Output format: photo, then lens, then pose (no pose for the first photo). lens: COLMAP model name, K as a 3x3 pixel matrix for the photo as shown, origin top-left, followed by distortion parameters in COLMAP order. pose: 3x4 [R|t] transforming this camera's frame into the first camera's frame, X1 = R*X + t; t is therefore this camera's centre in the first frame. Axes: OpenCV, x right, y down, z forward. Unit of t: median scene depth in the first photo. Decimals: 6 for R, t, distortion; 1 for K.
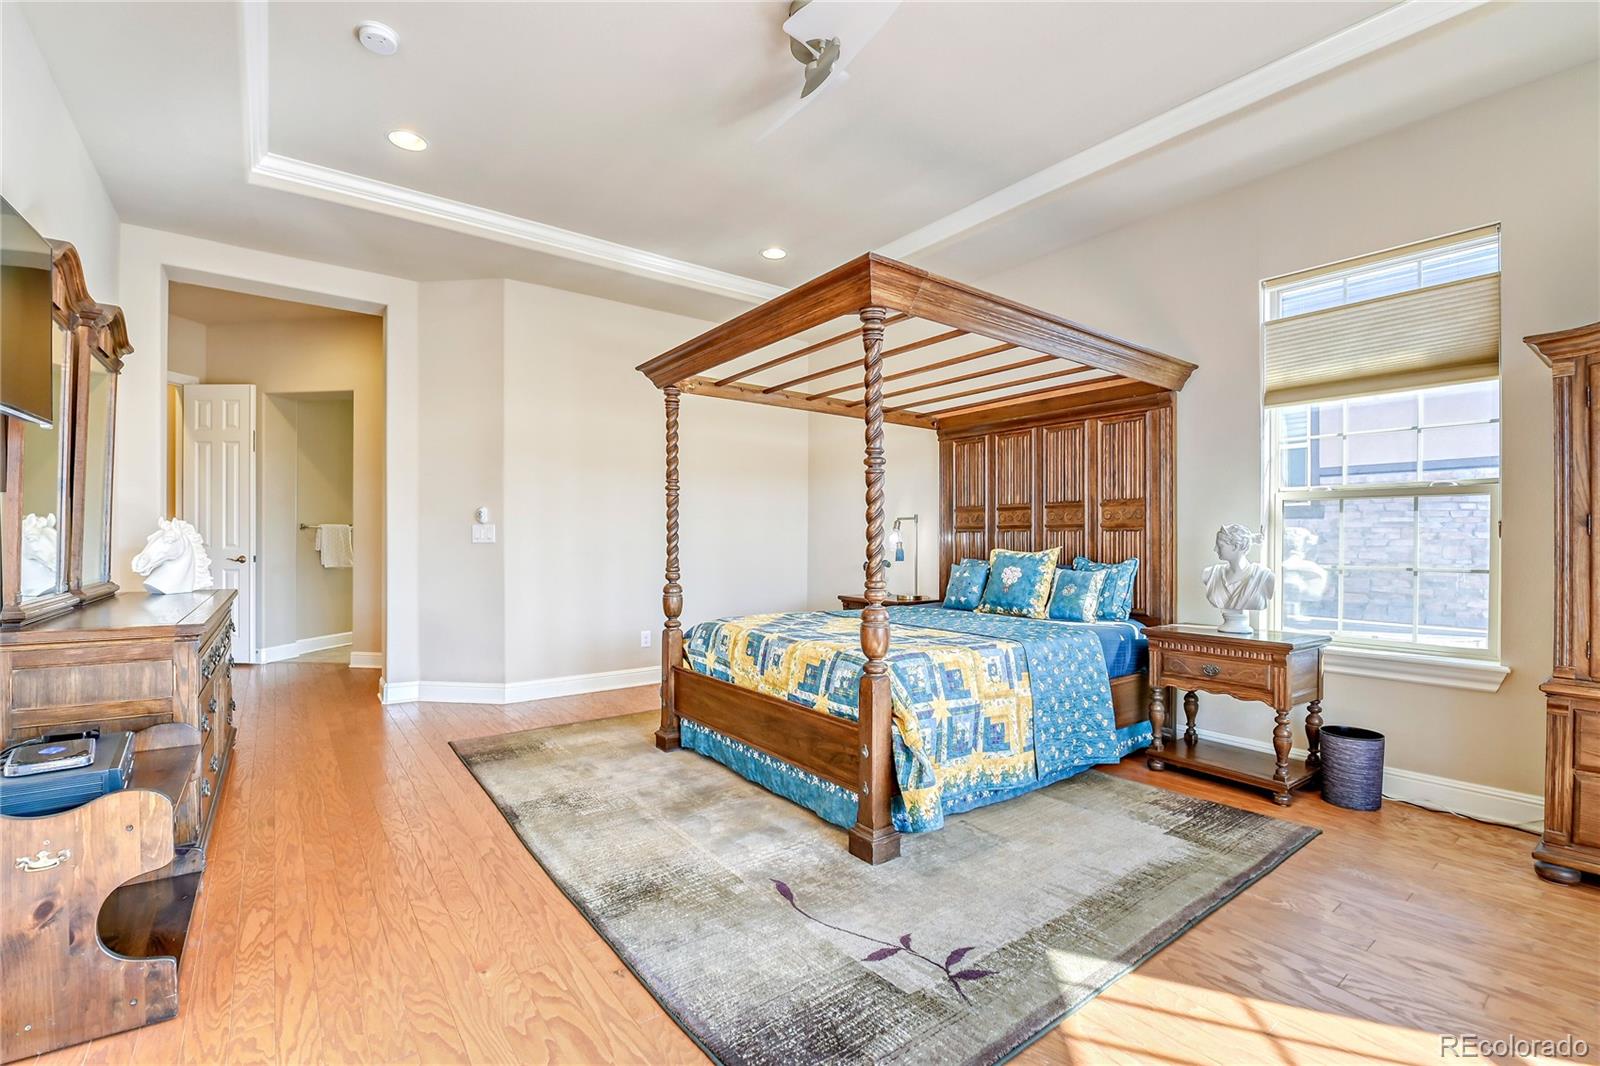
lens RADIAL K [[692.4, 0, 808.5], [0, 692.4, 535.3], [0, 0, 1]] dist [-0.012878, -0.000973]
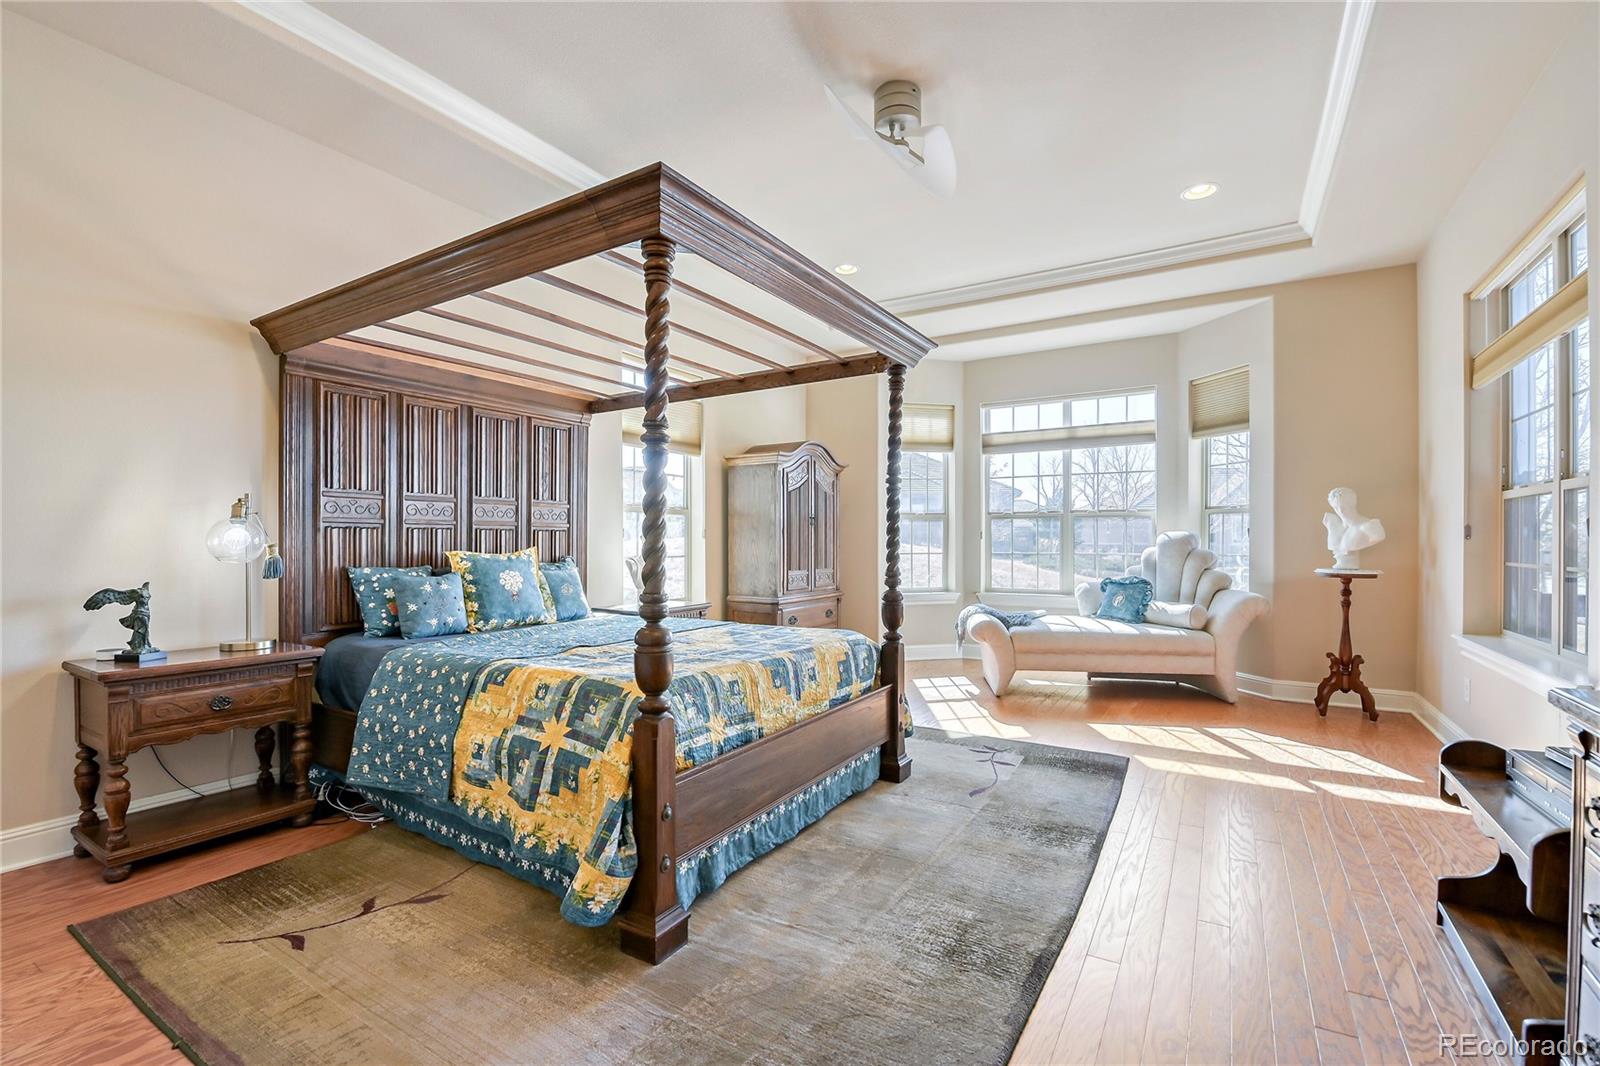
lens RADIAL K [[692.4, 0, 808.5], [0, 692.4, 535.3], [0, 0, 1]] dist [-0.012878, -0.000973]
pose [[-0.364535, 0.003897, 0.931182, -0.872832], [-0.005947, 0.999961, -0.006514, 0.005970], [-0.931171, -0.007913, -0.364497, 1.318480]]
